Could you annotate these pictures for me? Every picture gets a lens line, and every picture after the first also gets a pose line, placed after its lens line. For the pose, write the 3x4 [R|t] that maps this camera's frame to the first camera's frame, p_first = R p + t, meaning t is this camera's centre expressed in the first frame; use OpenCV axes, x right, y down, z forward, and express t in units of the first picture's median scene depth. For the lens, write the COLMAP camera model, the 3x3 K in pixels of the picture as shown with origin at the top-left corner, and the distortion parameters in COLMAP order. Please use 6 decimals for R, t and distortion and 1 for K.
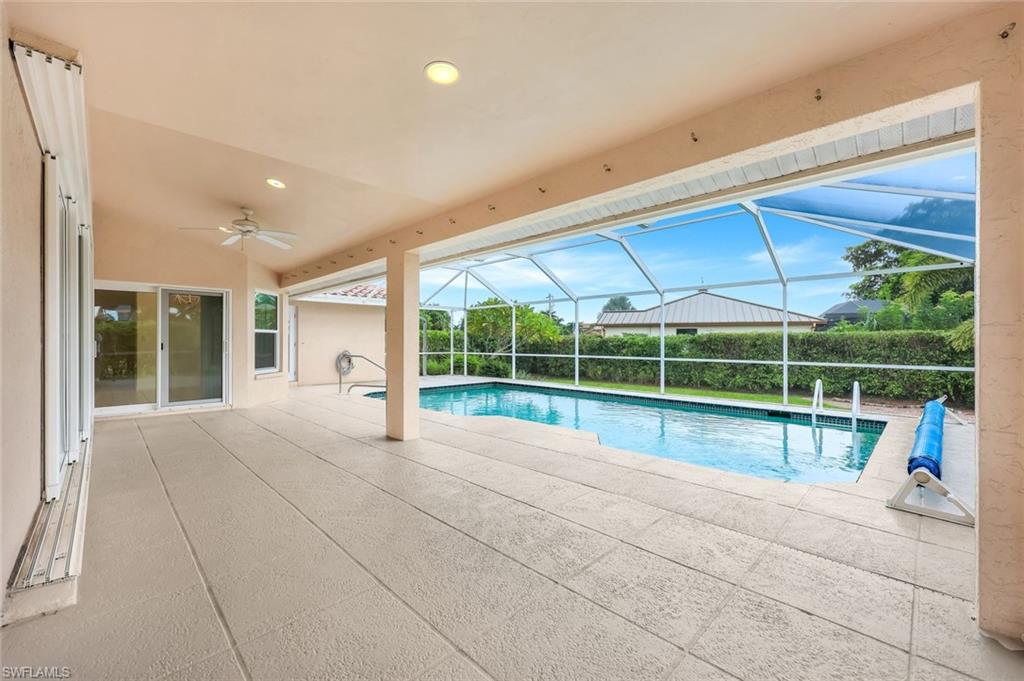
lens RADIAL K [[417.2, 0, 512.0], [0, 417.2, 340.5], [0, 0, 1]] dist [-0.000155, -0.000105]
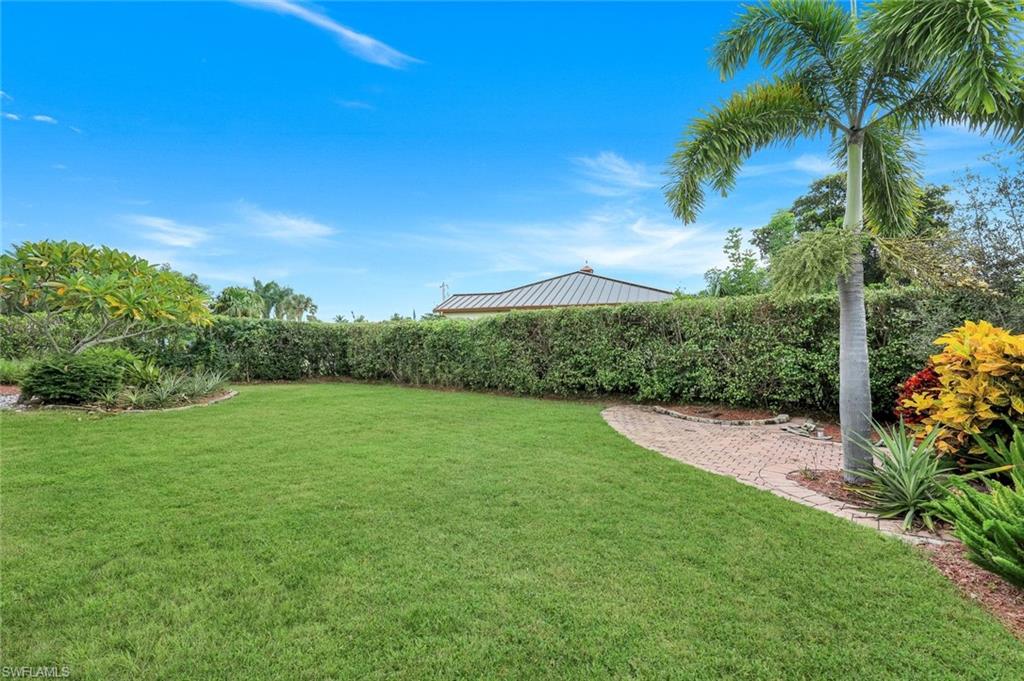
lens RADIAL K [[417.2, 0, 511.4], [0, 417.2, 340.1], [0, 0, 1]] dist [-0.000155, -0.000105]
pose [[0.993372, -0.018853, 0.113386, 0.462637], [0.018215, 0.999812, 0.006665, 0.028328], [-0.113490, -0.004556, 0.993529, 0.381386]]
